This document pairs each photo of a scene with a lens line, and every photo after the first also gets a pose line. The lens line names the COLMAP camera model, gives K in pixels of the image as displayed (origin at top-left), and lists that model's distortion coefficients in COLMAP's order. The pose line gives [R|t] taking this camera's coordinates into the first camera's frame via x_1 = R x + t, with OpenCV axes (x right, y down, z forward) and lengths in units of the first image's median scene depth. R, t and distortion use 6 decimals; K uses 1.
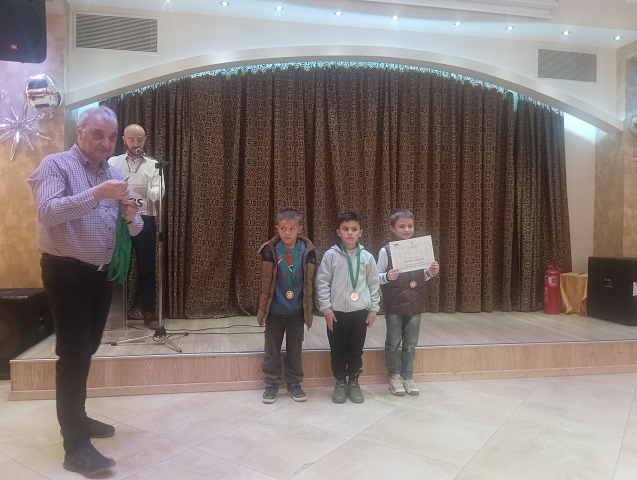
lens RADIAL K [[526.7, 0, 311.2], [0, 526.7, 236.0], [0, 0, 1]] dist [0.080297, -0.169291]
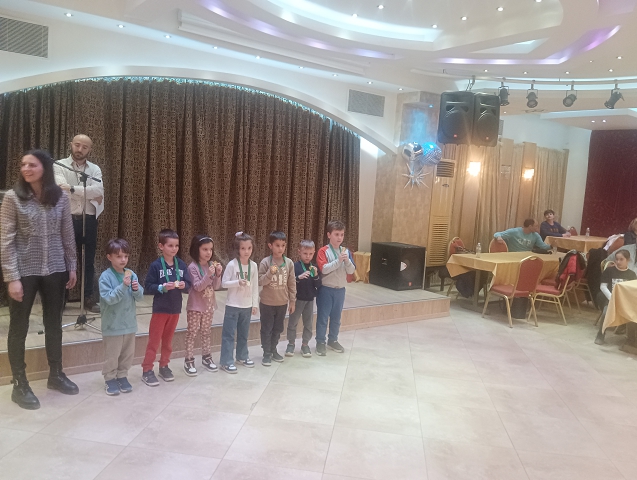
lens RADIAL K [[526.7, 0, 317.4], [0, 526.7, 239.3], [0, 0, 1]] dist [0.080297, -0.169291]
pose [[0.890533, -0.001770, 0.454914, -0.272054], [-0.046536, 0.994392, 0.094968, -0.102601], [-0.452531, -0.105742, 0.885457, -0.205081]]
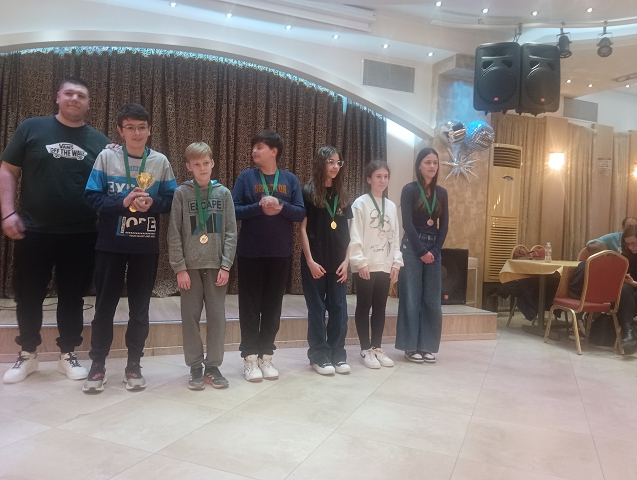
lens RADIAL K [[526.7, 0, 314.9], [0, 526.7, 237.8], [0, 0, 1]] dist [0.080297, -0.169291]
pose [[0.977054, 0.027259, 0.211238, 0.106598], [-0.027876, 0.999611, -0.000060, 0.028493], [-0.211158, -0.005829, 0.977435, -0.075345]]
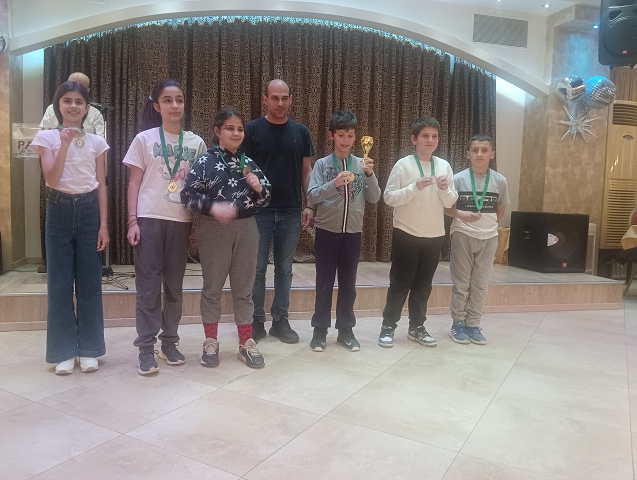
lens RADIAL K [[526.7, 0, 312.1], [0, 526.7, 239.0], [0, 0, 1]] dist [0.080297, -0.169291]
pose [[0.996363, 0.009609, 0.084670, 0.022395], [-0.015497, 0.997485, 0.069160, 0.028170], [-0.083793, -0.070220, 0.994006, -0.057756]]
